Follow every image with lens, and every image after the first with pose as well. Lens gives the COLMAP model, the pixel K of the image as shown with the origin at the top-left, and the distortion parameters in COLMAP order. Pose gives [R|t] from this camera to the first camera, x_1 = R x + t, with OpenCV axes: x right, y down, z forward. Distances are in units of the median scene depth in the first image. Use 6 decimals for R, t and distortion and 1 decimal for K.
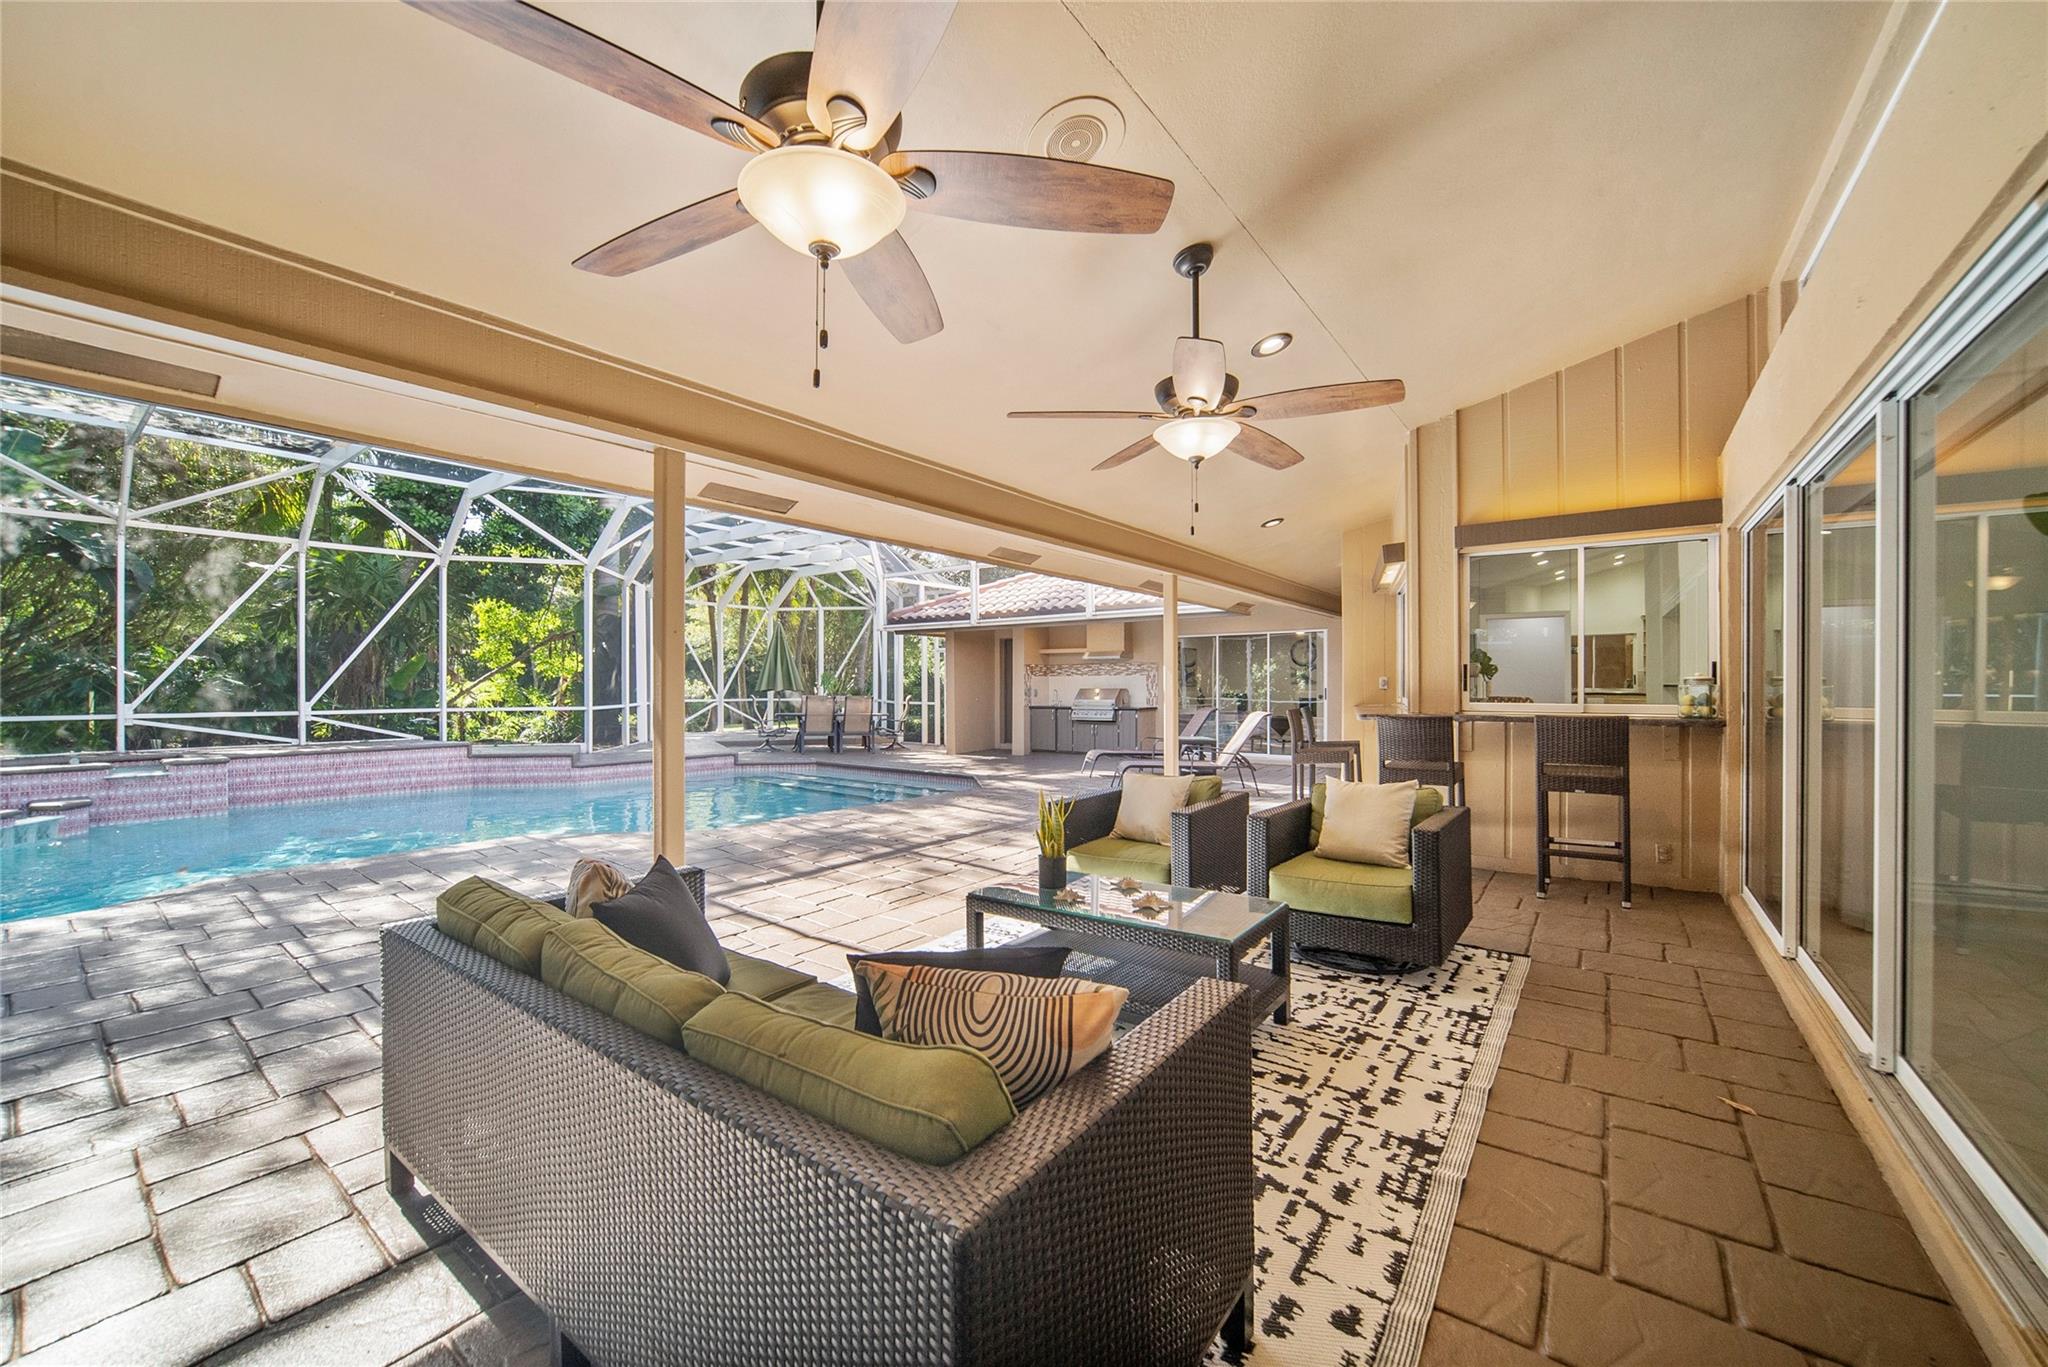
lens RADIAL K [[805.4, 0, 1024.0], [0, 805.4, 683.5], [0, 0, 1]] dist [-0.001613, 0.000271]
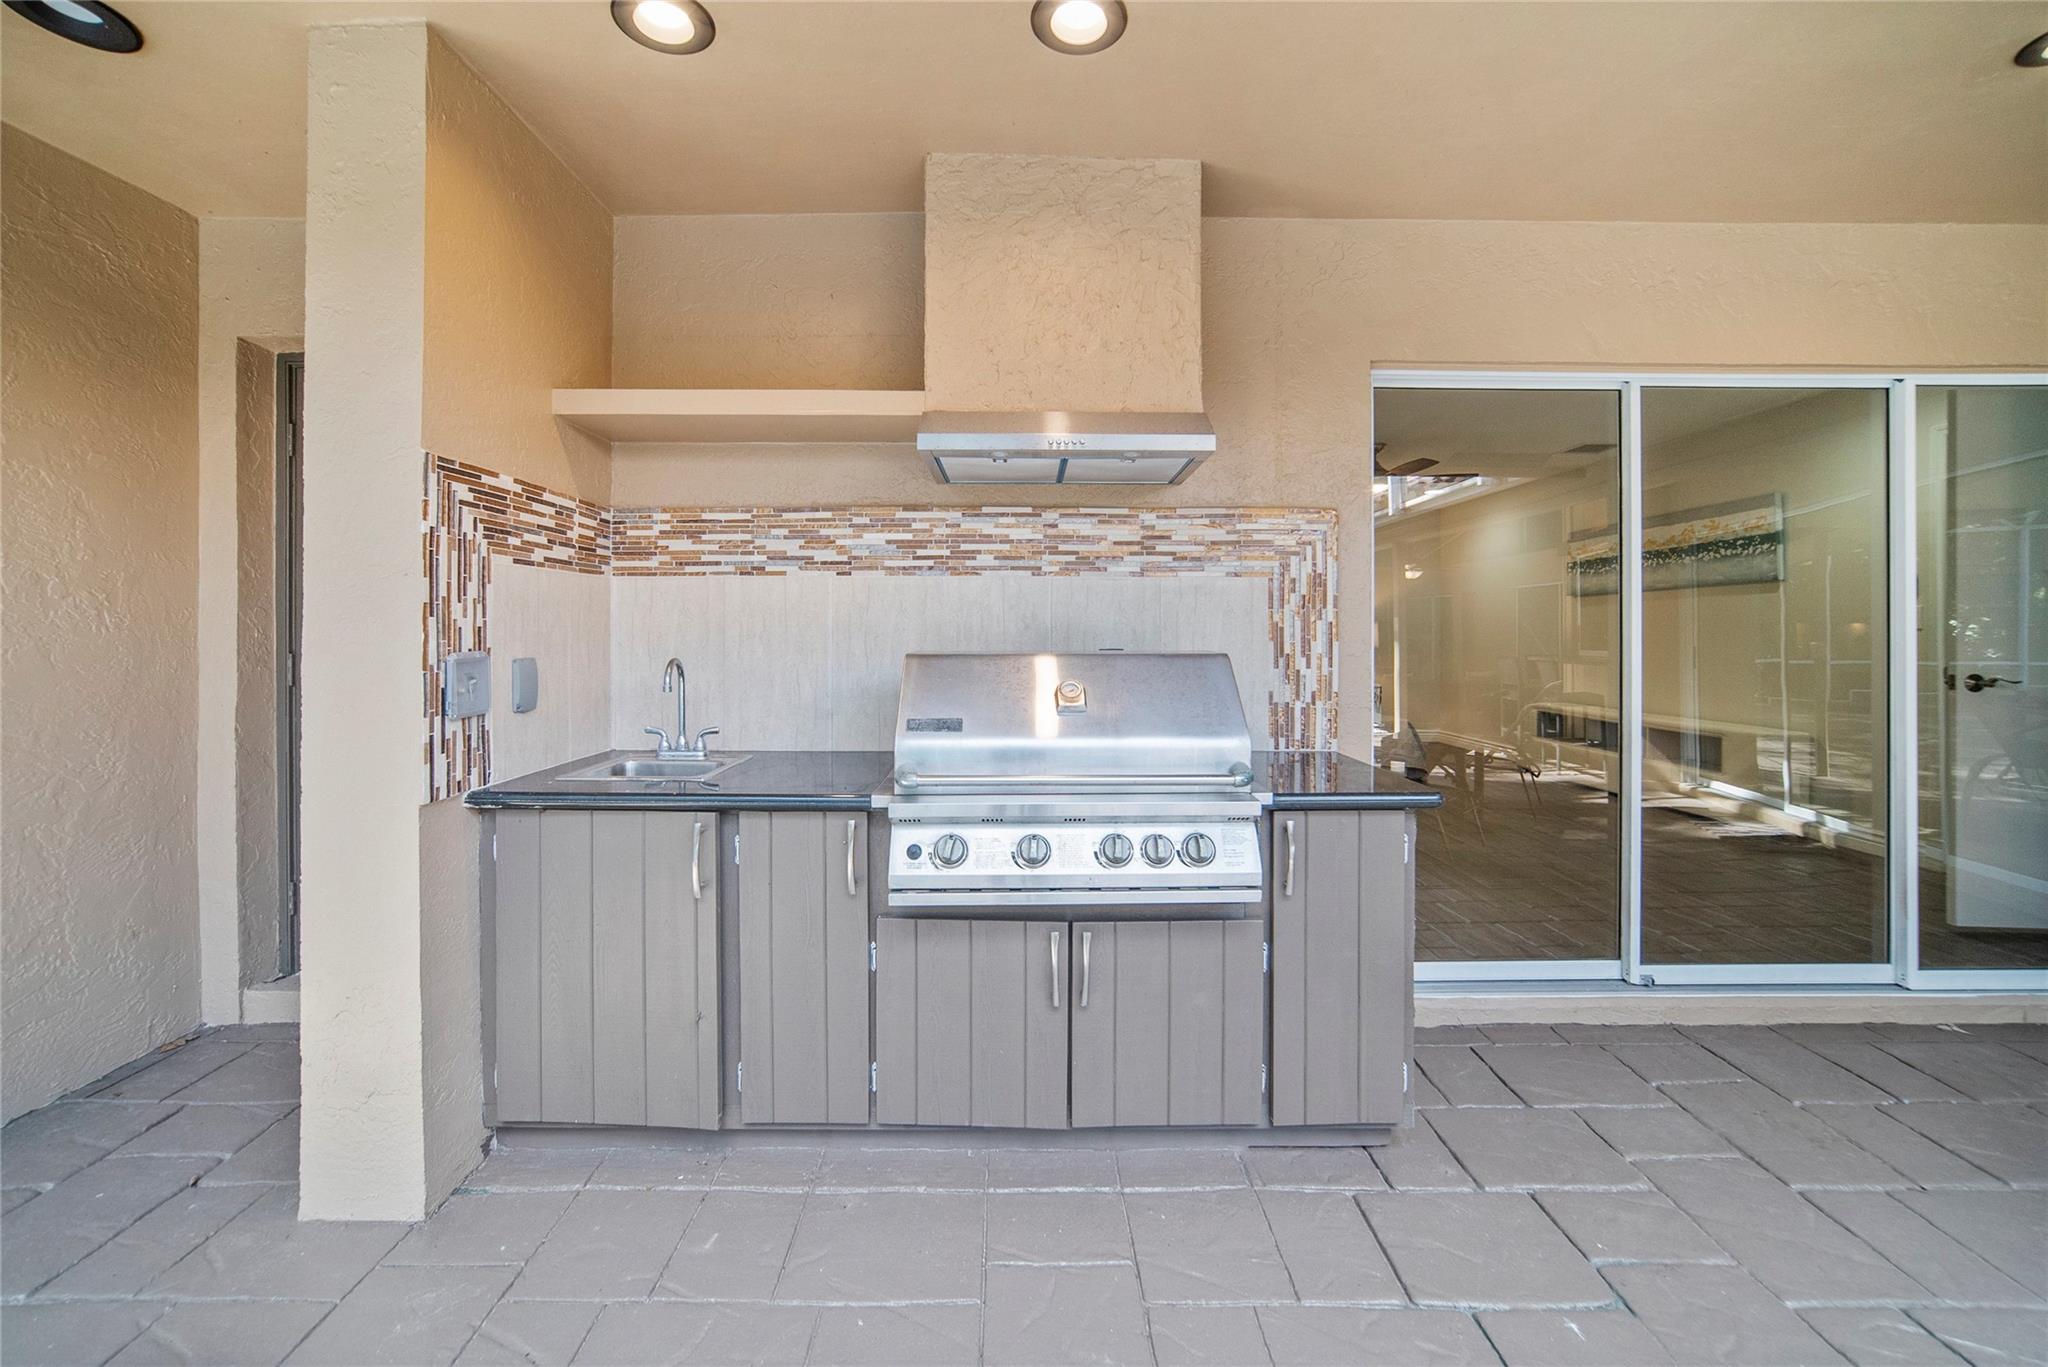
lens RADIAL K [[809.6, 0, 1028.3], [0, 809.6, 630.8], [0, 0, 1]] dist [-0.000843, -0.000010]
pose [[0.801713, 0.002830, 0.597703, 0.000632], [-0.003866, 0.999992, 0.000451, 0.002596], [-0.597697, -0.002672, 0.801718, 1.116460]]
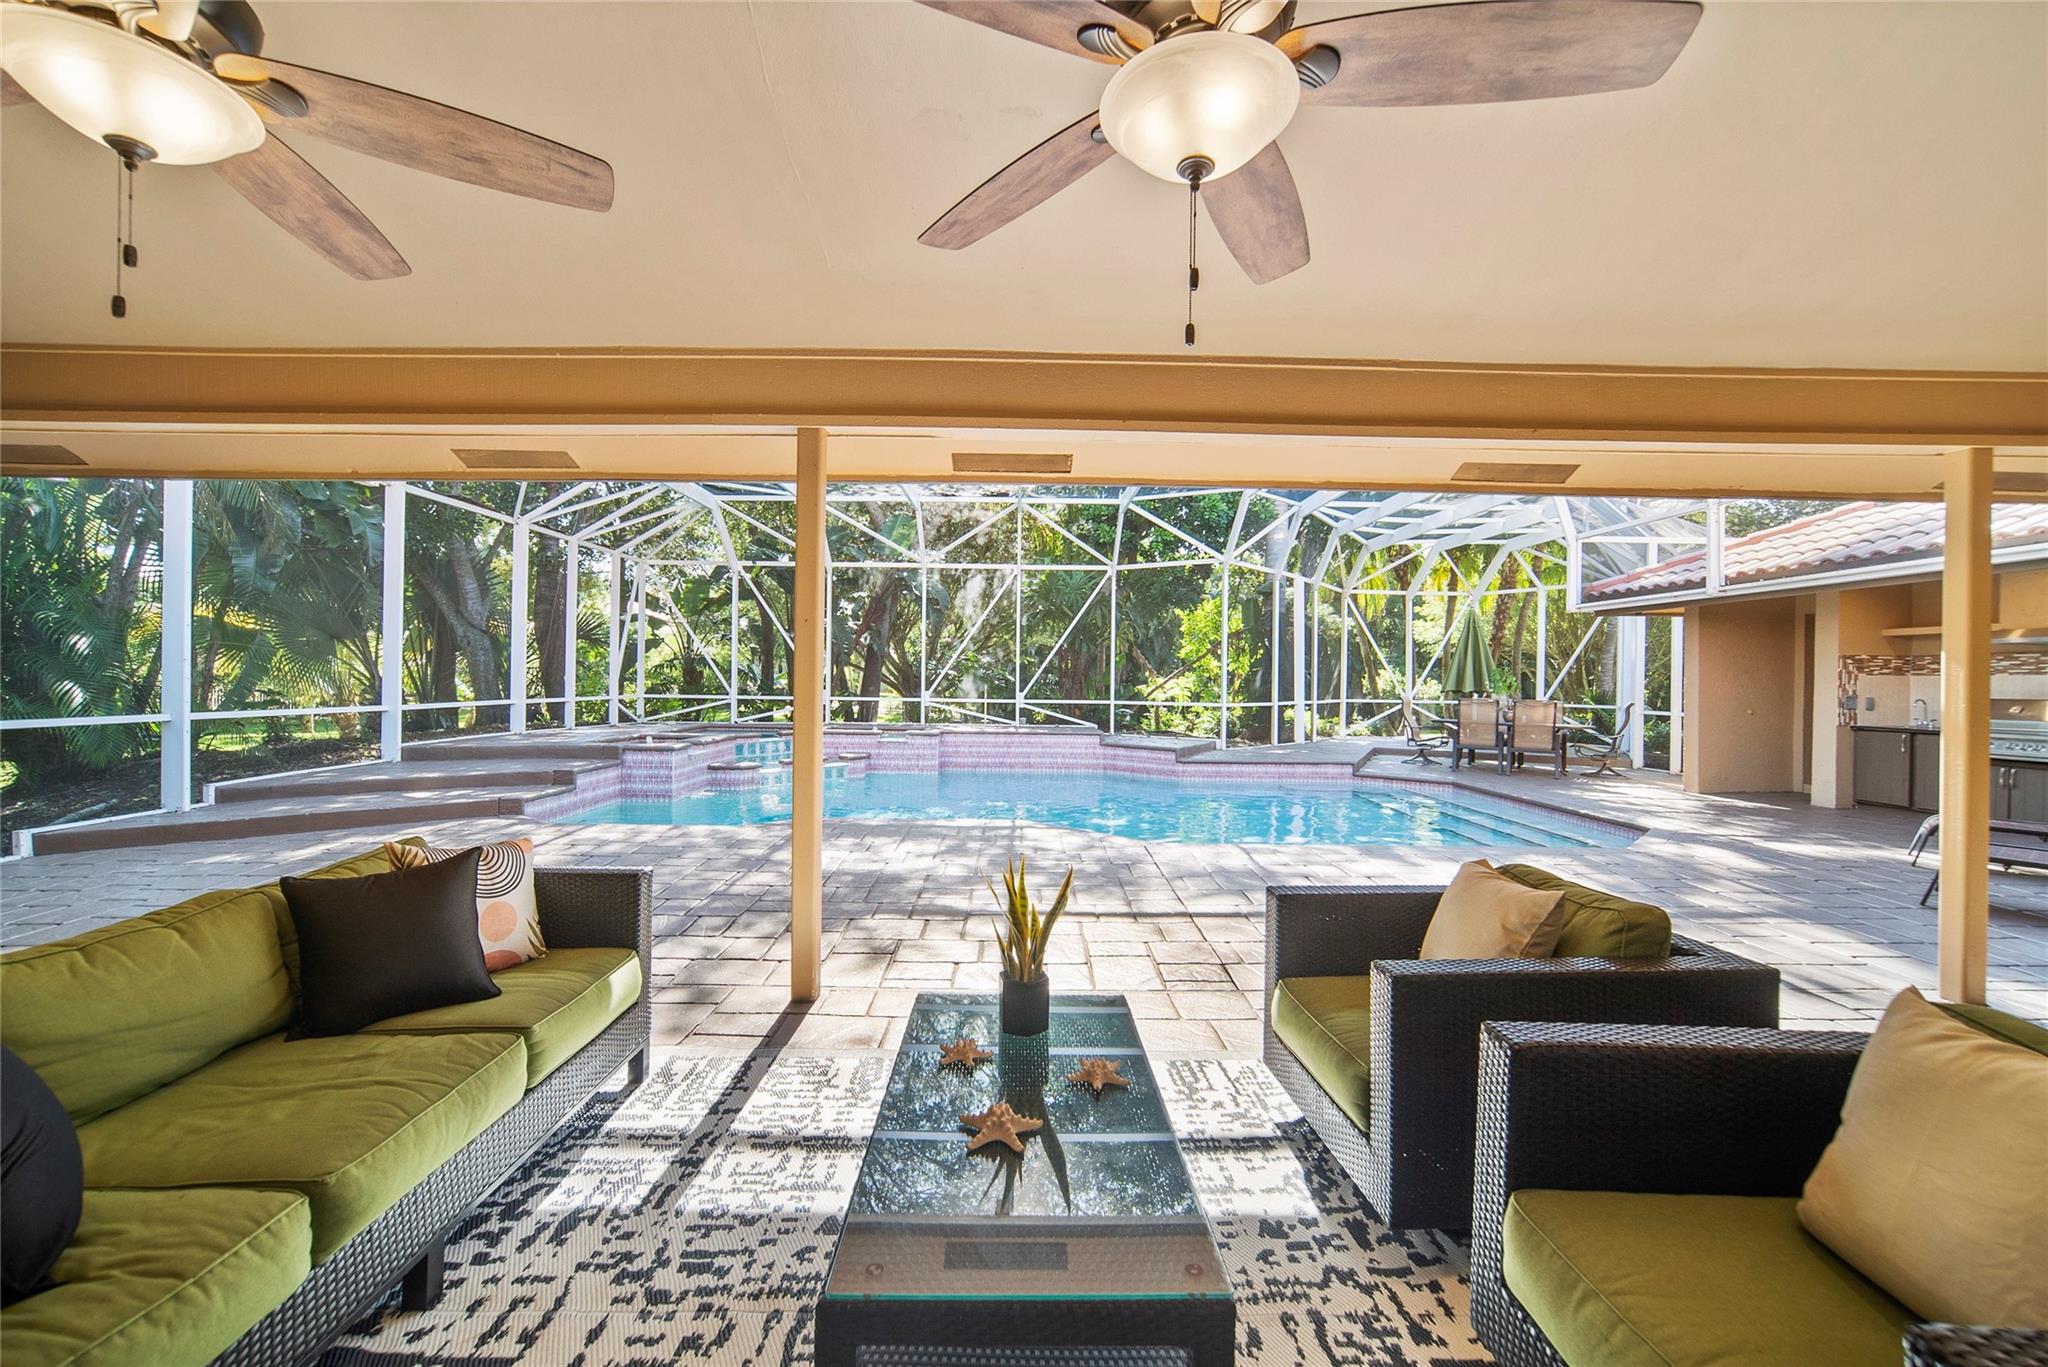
lens RADIAL K [[844.2, 0, 1024.0], [0, 844.2, 683.5], [0, 0, 1]] dist [-0.001654, 0.000198]
pose [[0.609035, 0.011869, -0.793055, 0.167958], [-0.012851, 0.999904, 0.005096, 0.001597], [0.793039, 0.007088, 0.609129, 0.194528]]
